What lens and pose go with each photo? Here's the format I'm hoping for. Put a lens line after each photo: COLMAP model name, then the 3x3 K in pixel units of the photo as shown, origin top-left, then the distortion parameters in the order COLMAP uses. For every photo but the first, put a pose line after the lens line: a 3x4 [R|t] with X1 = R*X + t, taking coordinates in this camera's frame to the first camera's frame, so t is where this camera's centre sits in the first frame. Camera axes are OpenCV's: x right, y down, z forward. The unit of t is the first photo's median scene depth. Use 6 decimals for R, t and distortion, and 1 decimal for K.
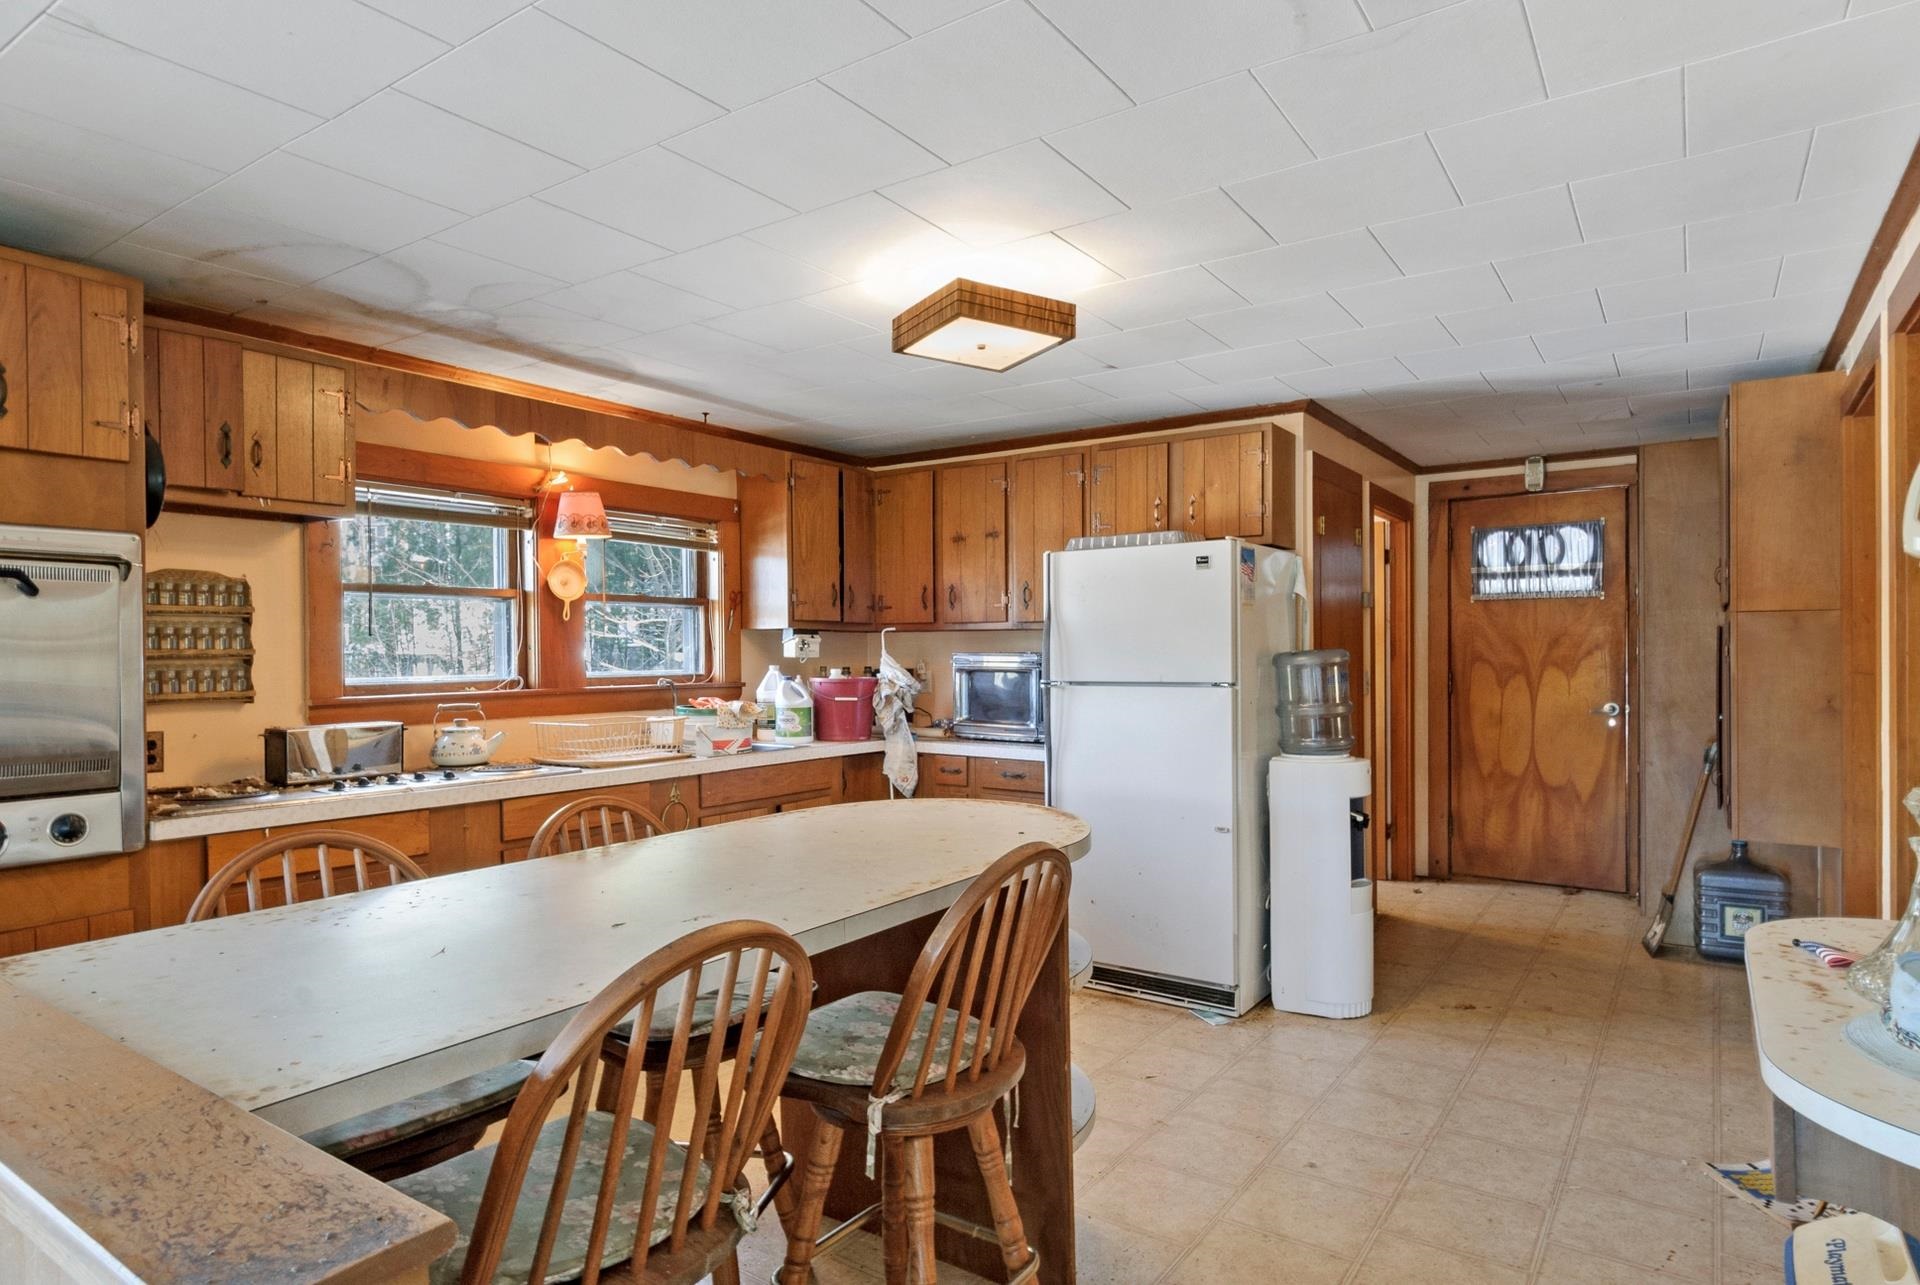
lens RADIAL K [[1064.5, 0, 960.0], [0, 1064.5, 642.5], [0, 0, 1]] dist [-0.000123, -0.000399]
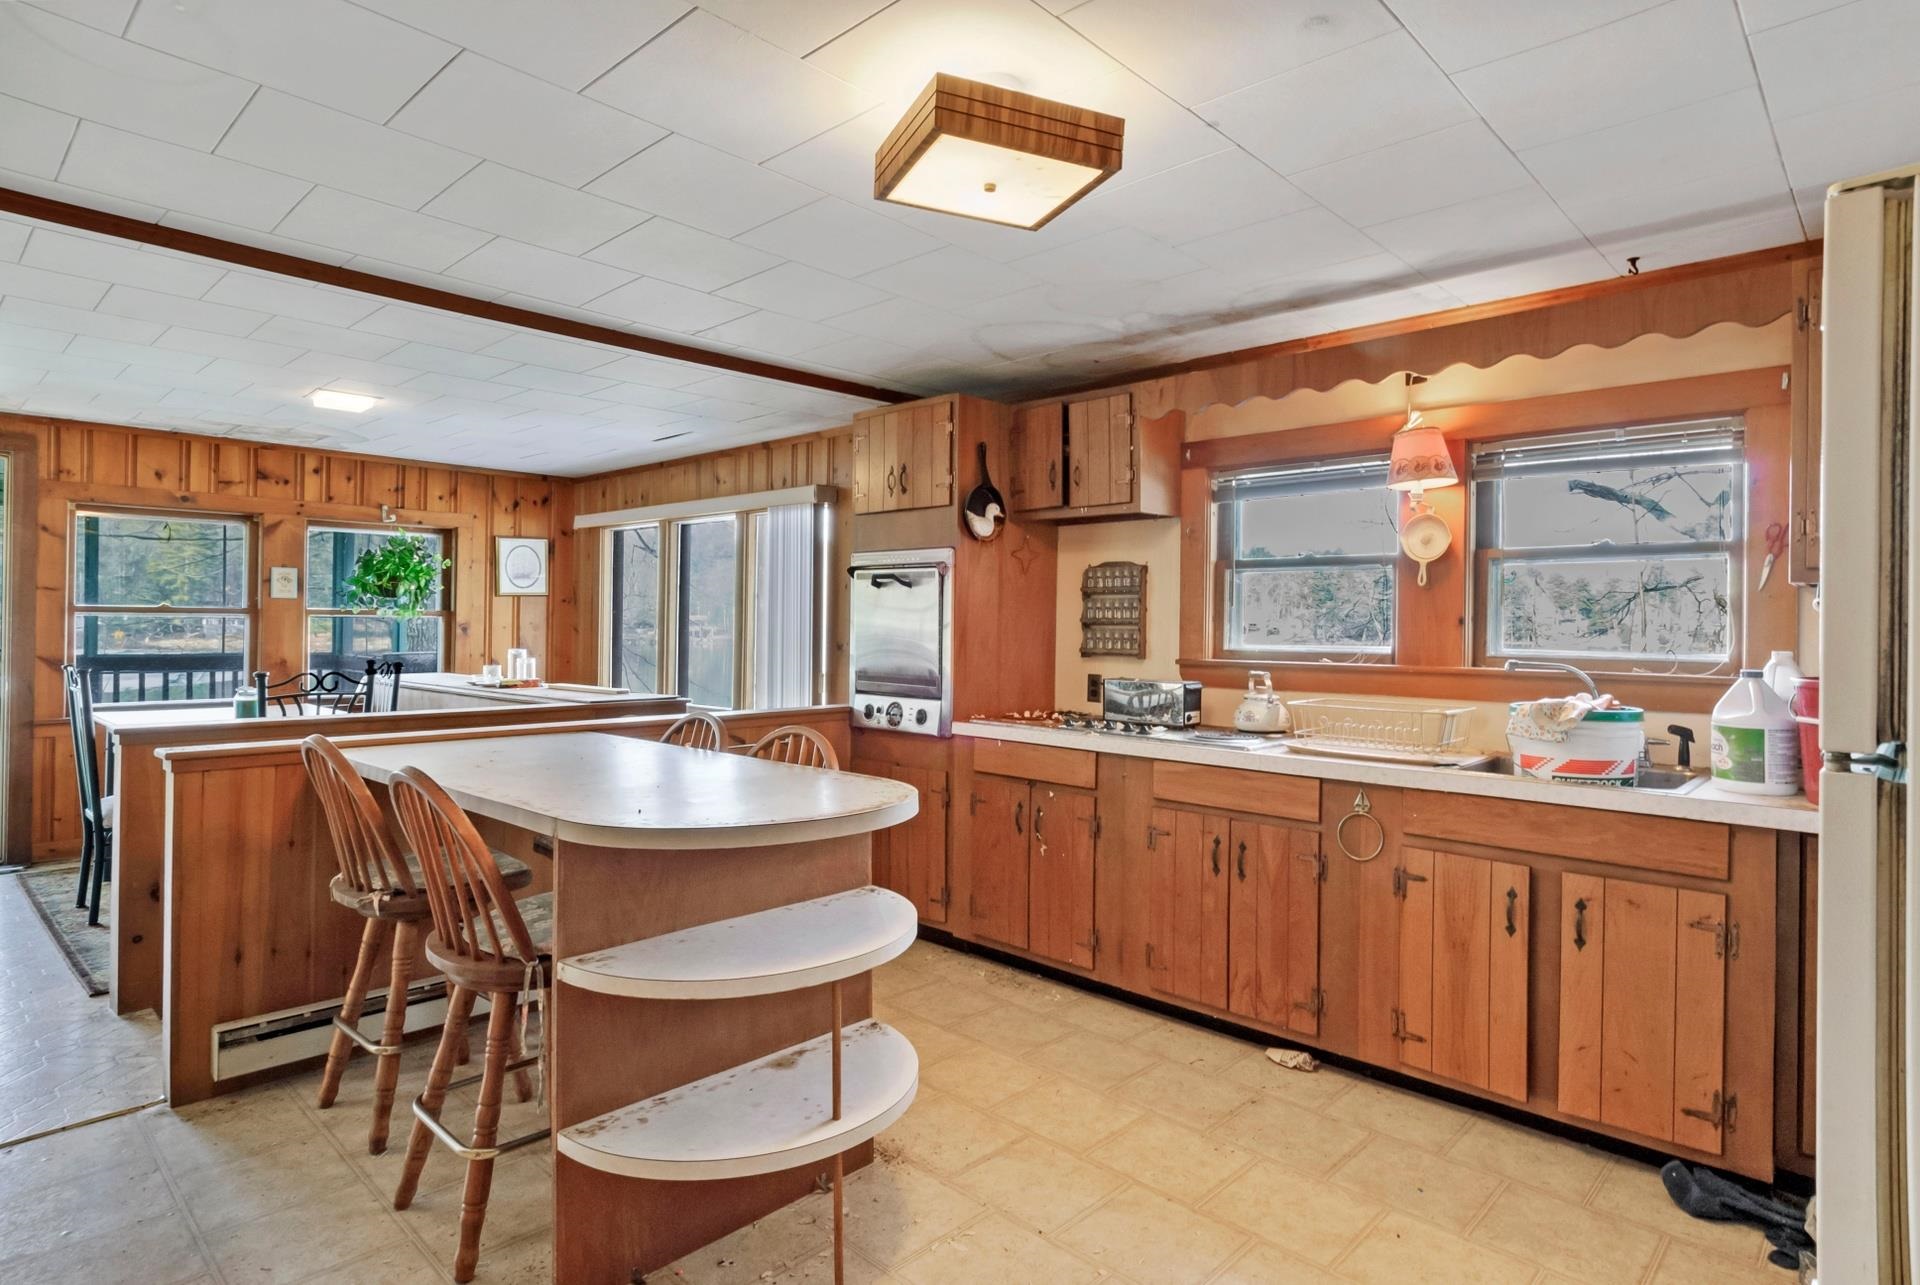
lens RADIAL K [[1027.7, 0, 959.2], [0, 1027.7, 594.3], [0, 0, 1]] dist [0.002054, 0.000372]
pose [[-0.154836, -0.025776, -0.987604, 0.628104], [-0.002939, 0.999667, -0.025631, 0.010392], [0.987936, -0.001066, -0.154860, 0.981186]]
